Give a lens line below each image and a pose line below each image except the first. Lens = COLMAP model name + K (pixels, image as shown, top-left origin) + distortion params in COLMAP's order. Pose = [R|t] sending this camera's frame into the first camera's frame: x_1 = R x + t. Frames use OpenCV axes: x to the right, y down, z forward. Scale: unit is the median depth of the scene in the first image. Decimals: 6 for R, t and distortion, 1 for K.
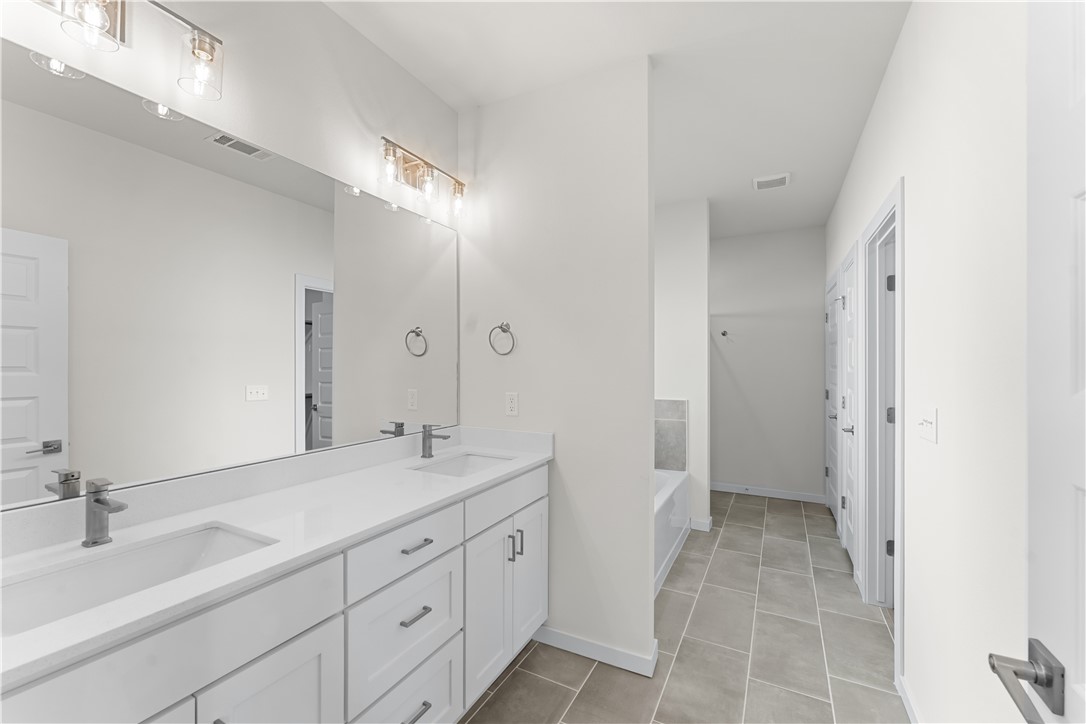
lens RADIAL K [[437.6, 0, 542.1], [0, 437.6, 363.3], [0, 0, 1]] dist [-0.000439, -0.000846]
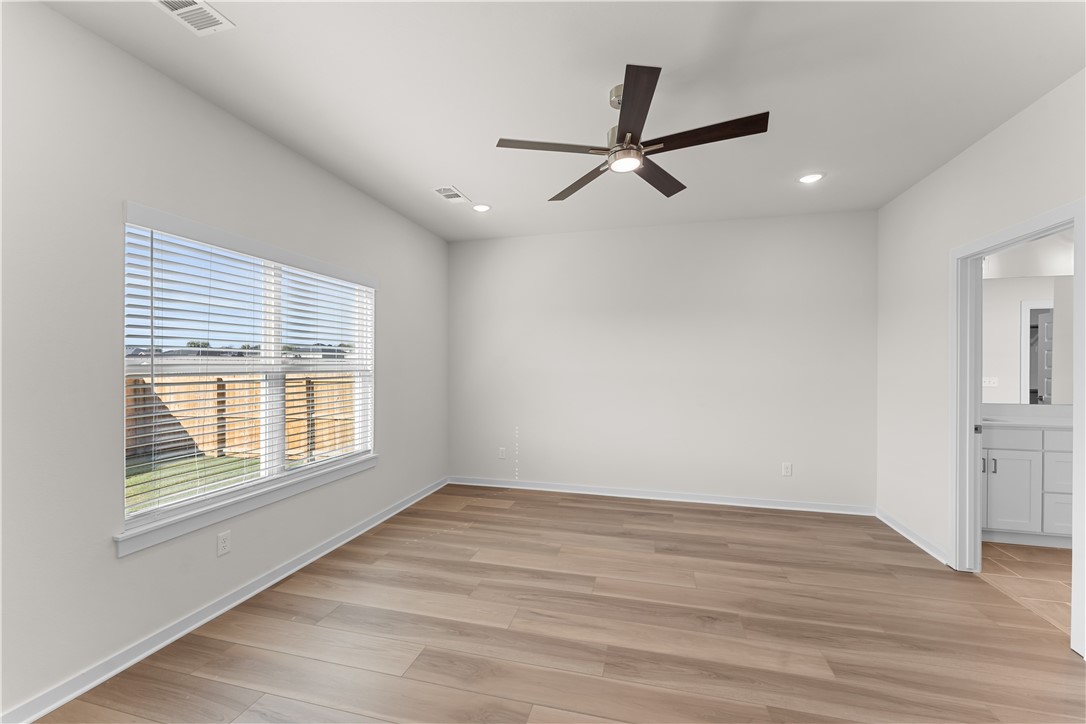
lens RADIAL K [[437.6, 0, 543.9], [0, 437.6, 366.8], [0, 0, 1]] dist [-0.000439, -0.000846]
pose [[0.233224, -0.003747, -0.972416, 0.298575], [0.001893, 0.999992, -0.003399, 0.009966], [0.972421, -0.001048, 0.233229, -0.550997]]
